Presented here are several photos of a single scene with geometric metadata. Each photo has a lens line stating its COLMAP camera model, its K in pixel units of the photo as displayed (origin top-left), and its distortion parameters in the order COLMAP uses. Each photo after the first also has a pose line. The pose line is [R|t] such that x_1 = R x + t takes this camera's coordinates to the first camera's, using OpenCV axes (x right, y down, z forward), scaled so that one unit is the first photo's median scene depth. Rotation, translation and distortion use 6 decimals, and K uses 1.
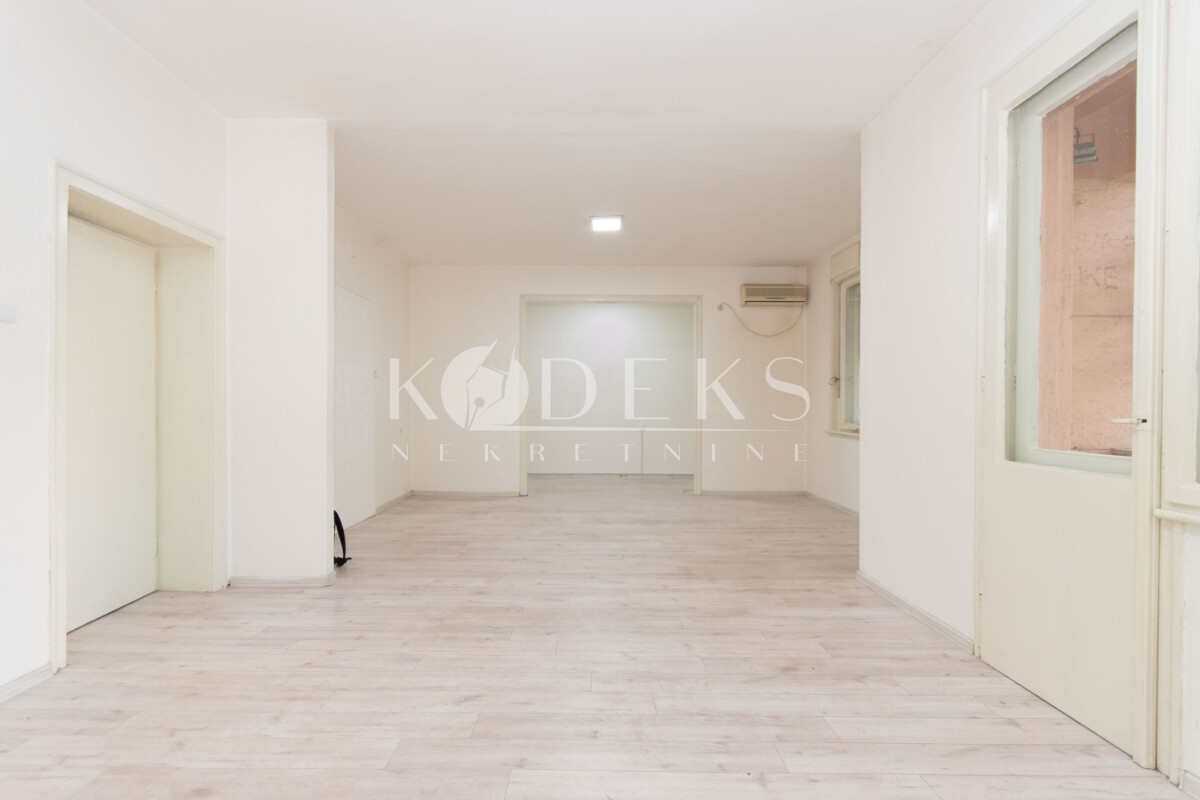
lens RADIAL K [[549.2, 0, 596.7], [0, 549.2, 414.2], [0, 0, 1]] dist [0.003005, -0.001011]
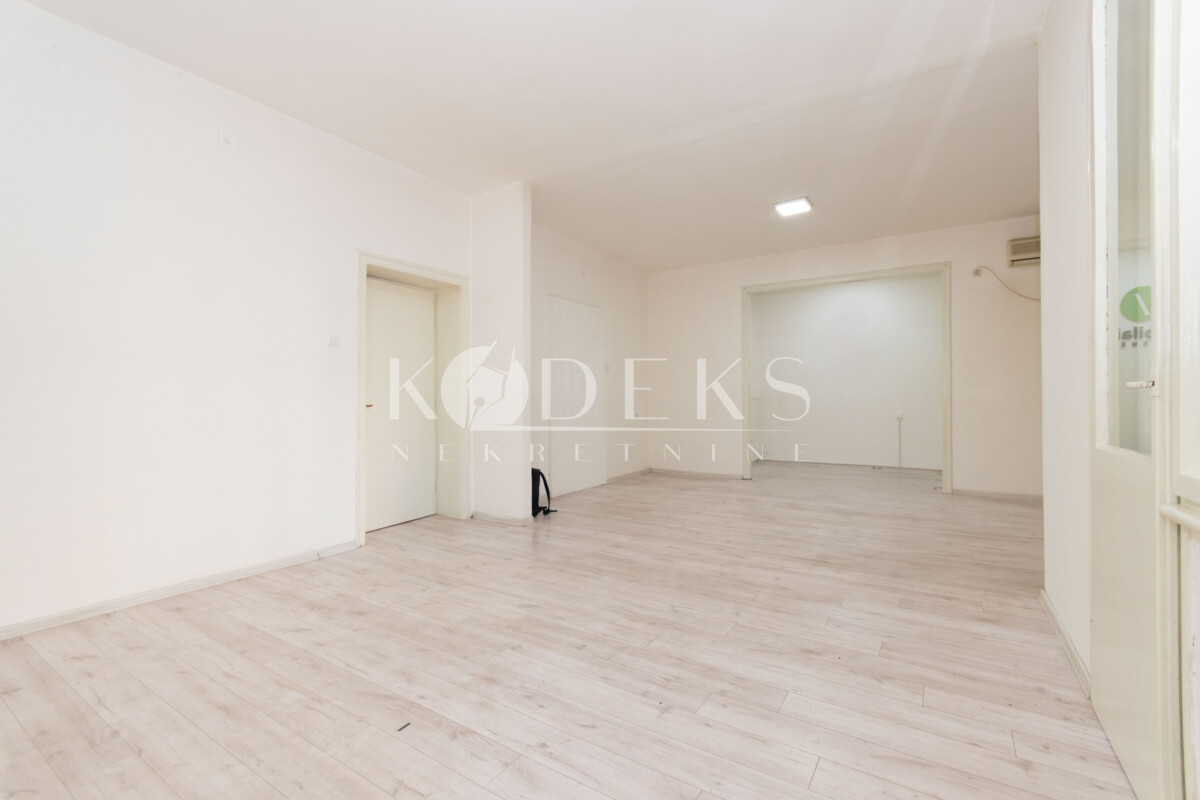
lens RADIAL K [[534.5, 0, 600.0], [0, 534.5, 400.0], [0, 0, 1]] dist [0.002113, -0.000302]
pose [[0.838957, -0.007852, -0.544141, 0.397724], [0.001515, 0.999926, -0.012093, 0.021662], [0.544196, 0.009322, 0.838906, 0.000845]]
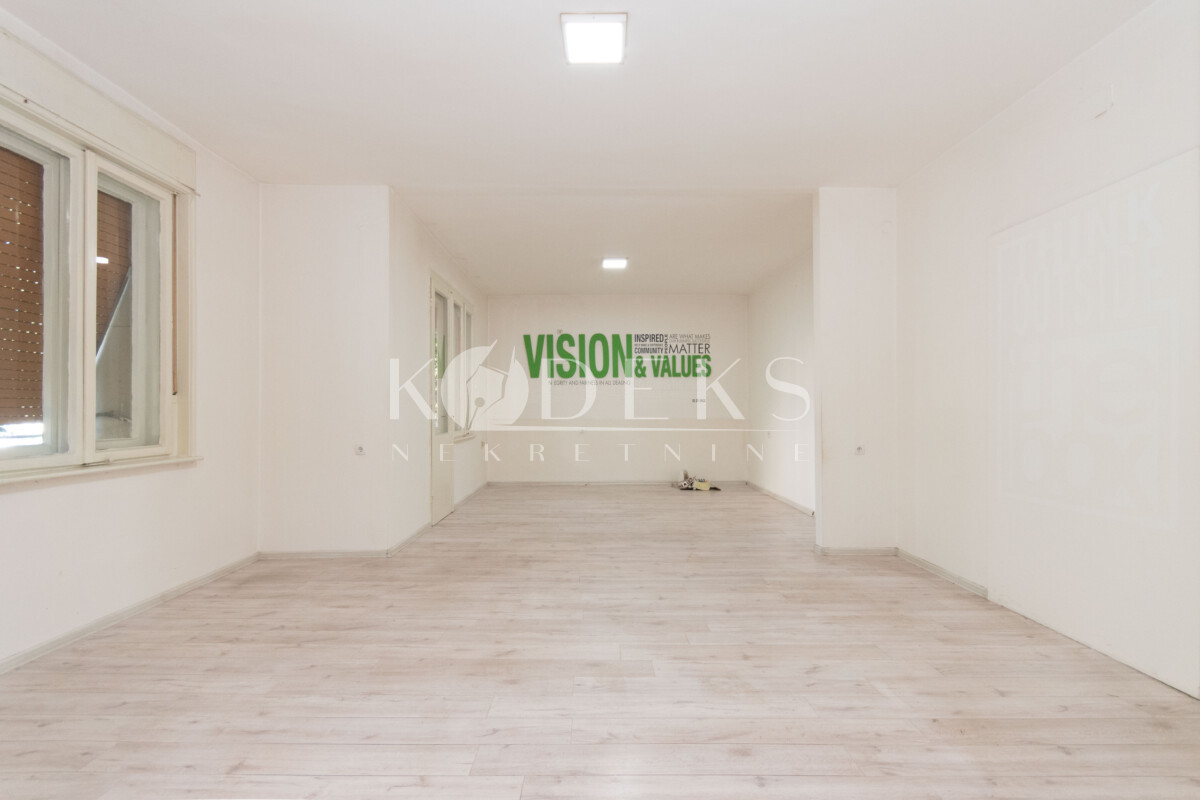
lens RADIAL K [[534.5, 0, 600.0], [0, 534.5, 400.0], [0, 0, 1]] dist [0.002113, -0.000302]
pose [[-0.999975, -0.000151, -0.007079, 0.027354], [-0.000092, 0.999965, -0.008401, -0.036545], [0.007080, -0.008400, -0.999940, 2.375686]]
